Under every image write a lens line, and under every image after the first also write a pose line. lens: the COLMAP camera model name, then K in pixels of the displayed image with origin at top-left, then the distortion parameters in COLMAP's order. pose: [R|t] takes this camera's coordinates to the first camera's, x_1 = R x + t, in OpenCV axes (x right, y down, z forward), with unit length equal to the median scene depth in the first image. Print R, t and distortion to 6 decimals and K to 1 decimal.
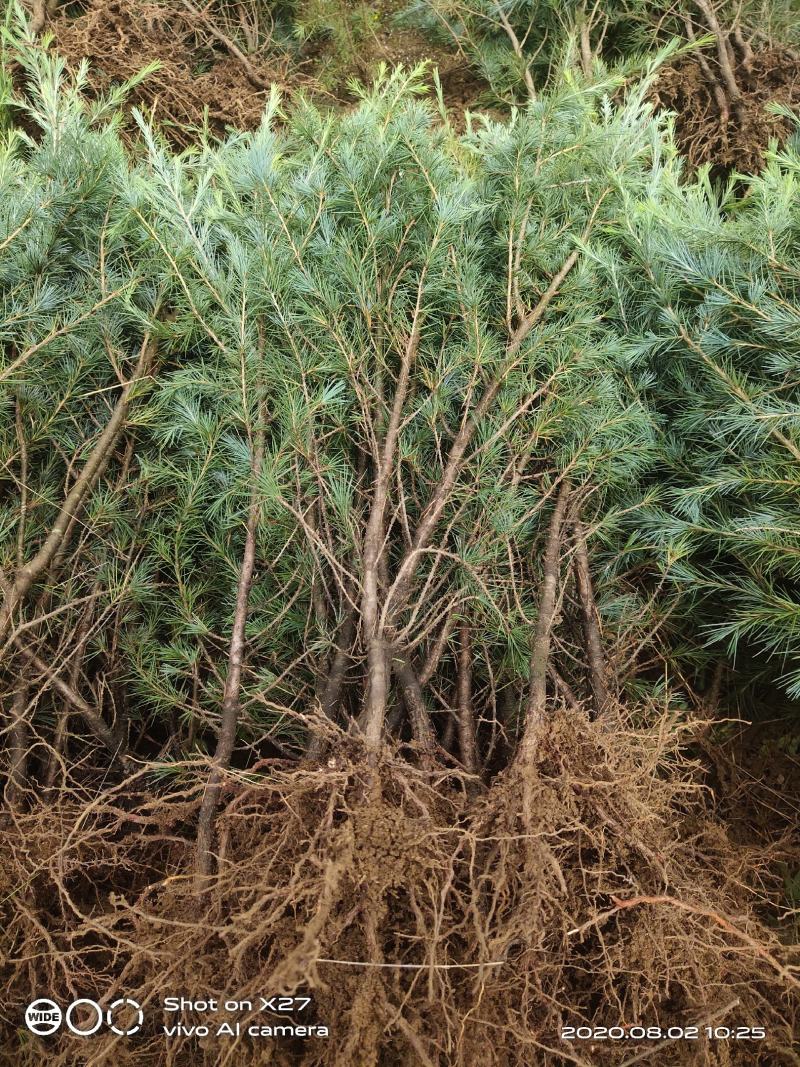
lens RADIAL K [[817.8, 0, 400.0], [0, 817.8, 533.5], [0, 0, 1]] dist [-0.002246, -0.012491]
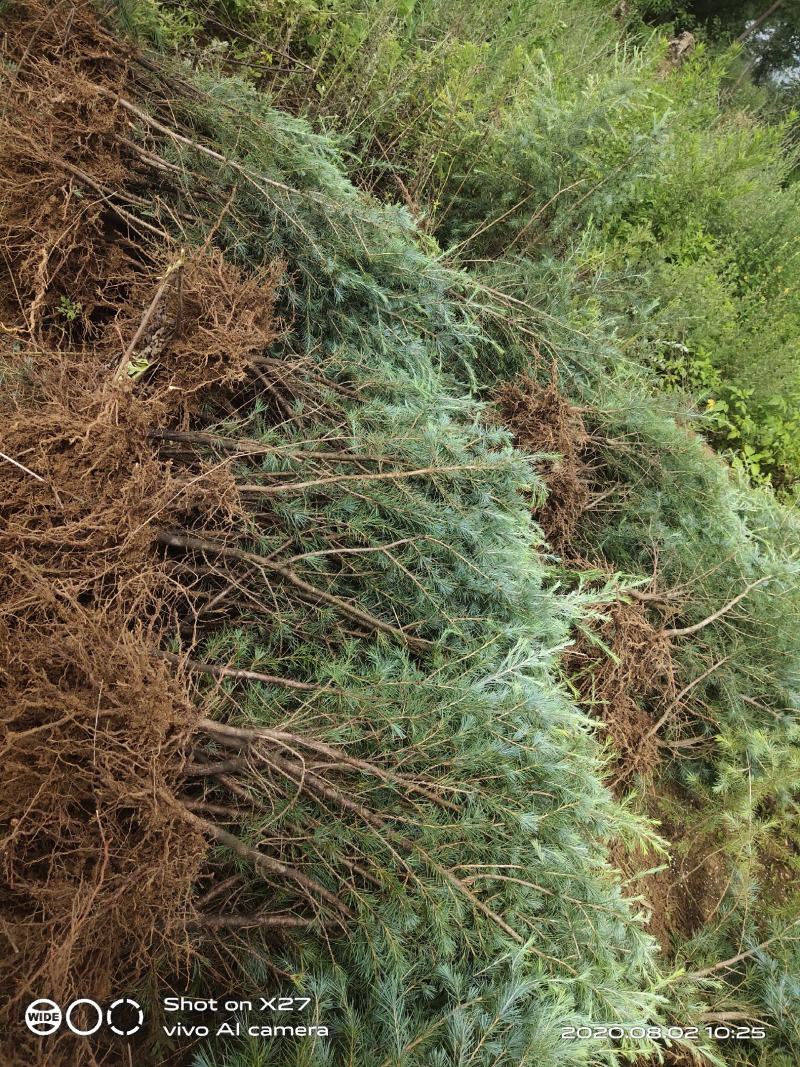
lens RADIAL K [[817.8, 0, 400.0], [0, 817.8, 533.5], [0, 0, 1]] dist [-0.002246, -0.012491]
pose [[0.057065, 0.848376, -0.526309, 0.383049], [-0.994283, 0.000637, -0.106779, -0.000053], [-0.090254, 0.529394, 0.843562, -0.529408]]
